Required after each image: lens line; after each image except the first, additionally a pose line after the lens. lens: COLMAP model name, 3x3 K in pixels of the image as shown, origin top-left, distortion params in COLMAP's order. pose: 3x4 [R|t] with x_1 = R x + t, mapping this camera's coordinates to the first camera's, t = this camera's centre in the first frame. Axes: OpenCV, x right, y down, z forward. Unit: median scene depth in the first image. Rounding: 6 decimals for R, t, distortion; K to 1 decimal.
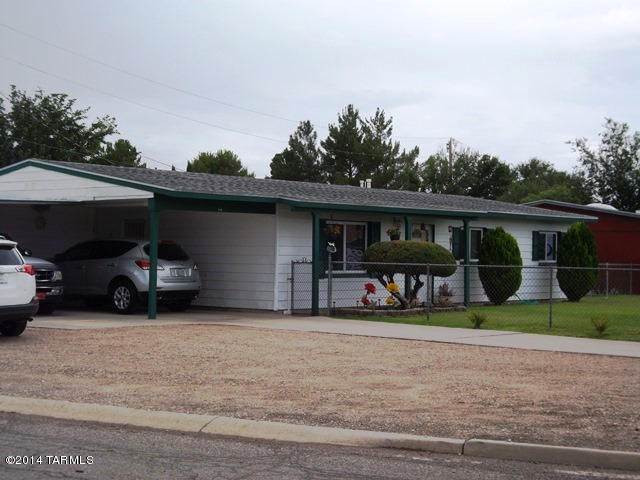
lens RADIAL K [[1392.9, 0, 320.6], [0, 1392.9, 241.3], [0, 0, 1]] dist [0.068018, 0.000000]
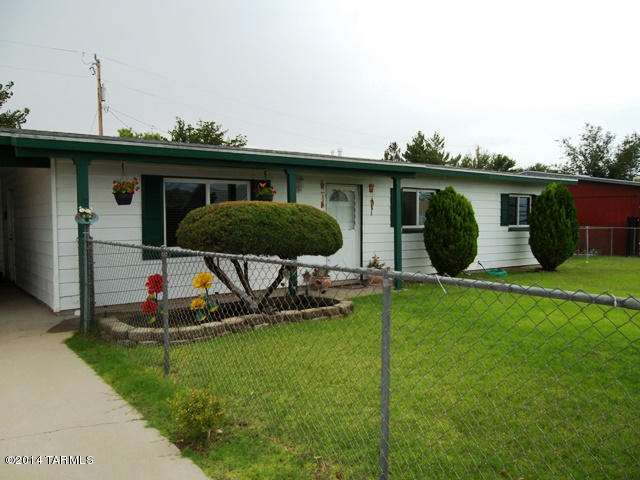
lens RADIAL K [[523.1, 0, 317.6], [0, 523.1, 240.0], [0, 0, 1]] dist [0.011066, -0.008209]
pose [[0.965119, -0.000631, -0.261812, 0.079477], [0.013484, 0.998790, 0.047299, 0.003290], [0.261465, -0.049179, 0.963959, 0.399106]]
